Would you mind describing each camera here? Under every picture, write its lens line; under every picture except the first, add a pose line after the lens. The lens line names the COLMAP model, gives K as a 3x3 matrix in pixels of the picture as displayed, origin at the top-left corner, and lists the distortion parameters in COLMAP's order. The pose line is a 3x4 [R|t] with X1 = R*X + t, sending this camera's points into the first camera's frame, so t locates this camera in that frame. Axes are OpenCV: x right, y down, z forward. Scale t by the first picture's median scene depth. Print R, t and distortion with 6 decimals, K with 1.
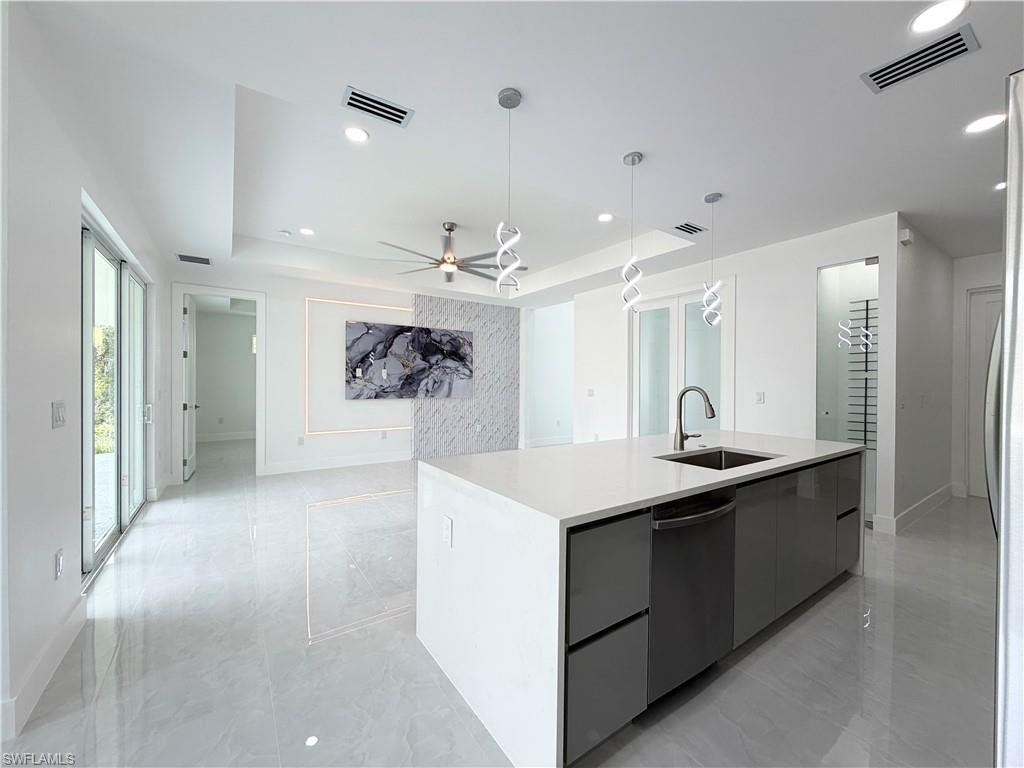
lens RADIAL K [[409.7, 0, 510.1], [0, 409.7, 382.2], [0, 0, 1]] dist [0.000534, 0.000525]
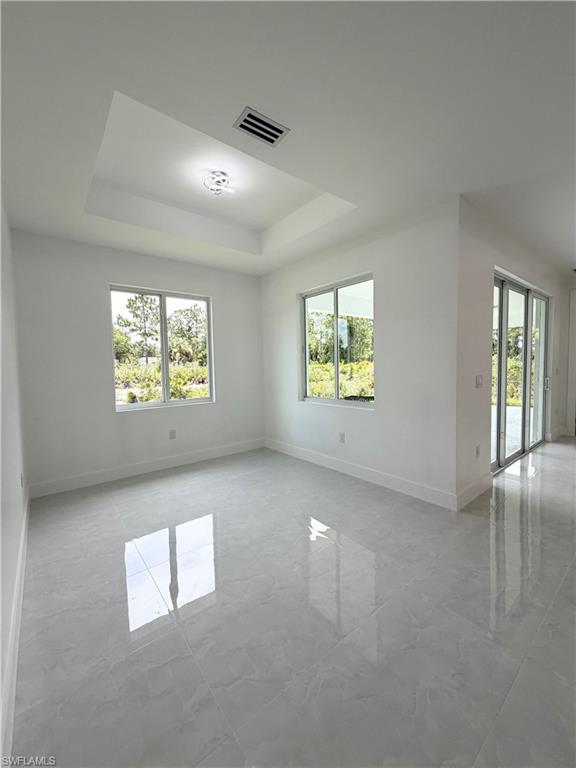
lens RADIAL K [[307.3, 0, 294.3], [0, 307.3, 386.6], [0, 0, 1]] dist [0.000534, 0.000525]
pose [[0.093812, 0.064423, -0.993503, 0.126810], [0.022743, 0.997505, 0.066831, -0.007879], [0.995330, -0.028865, 0.092113, -0.030192]]
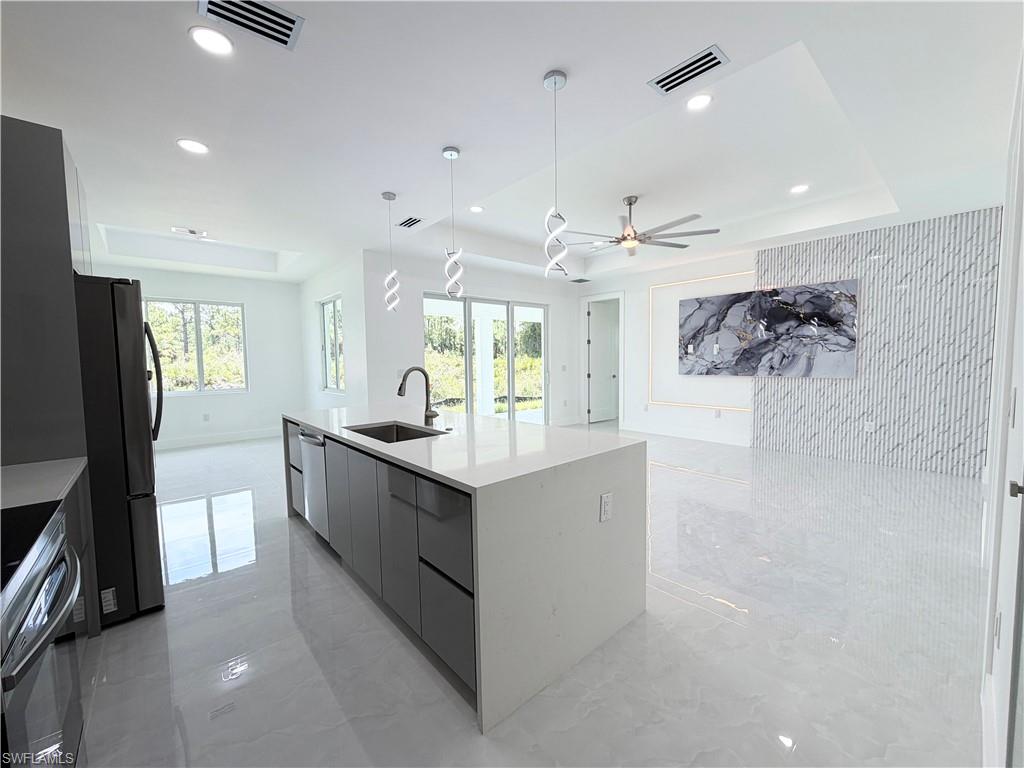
lens RADIAL K [[409.7, 0, 508.1], [0, 409.7, 380.9], [0, 0, 1]] dist [0.000534, 0.000525]
pose [[0.109456, 0.047241, -0.992868, 0.569866], [0.016972, 0.998636, 0.049387, -0.001672], [0.993847, -0.022257, 0.108504, 0.414339]]
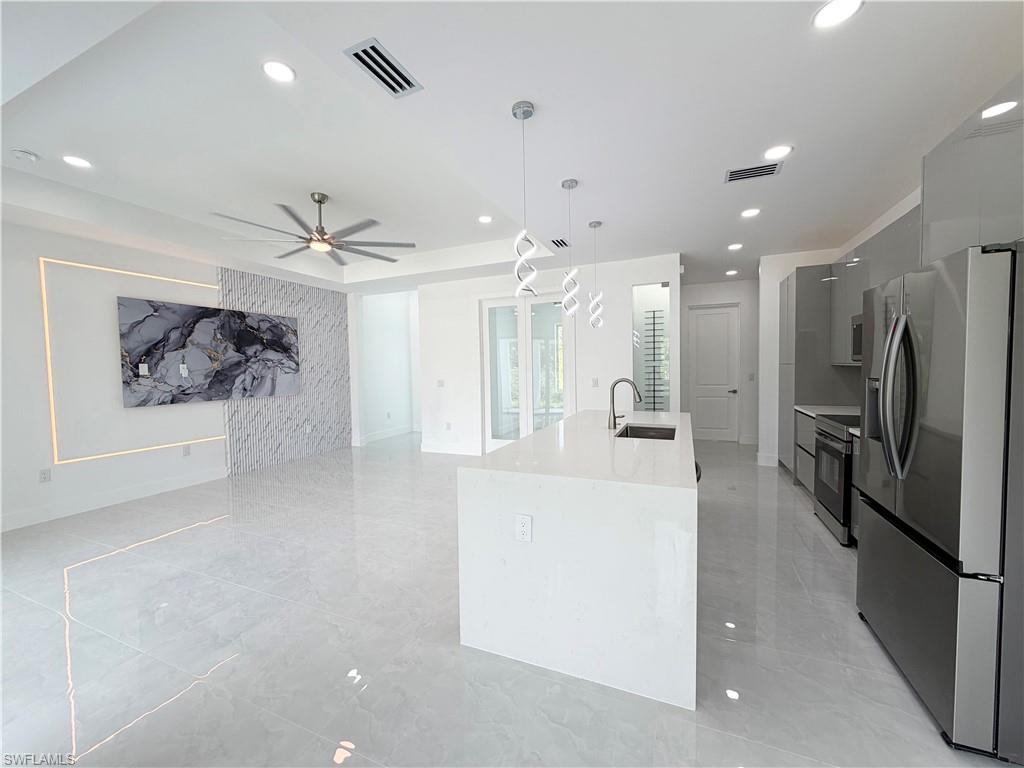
lens RADIAL K [[409.7, 0, 510.6], [0, 409.7, 382.9], [0, 0, 1]] dist [0.000534, 0.000525]
pose [[0.846202, -0.042240, 0.531185, -0.196171], [0.023106, 0.998824, 0.042619, -0.014927], [-0.532360, -0.023791, 0.846184, 0.037873]]
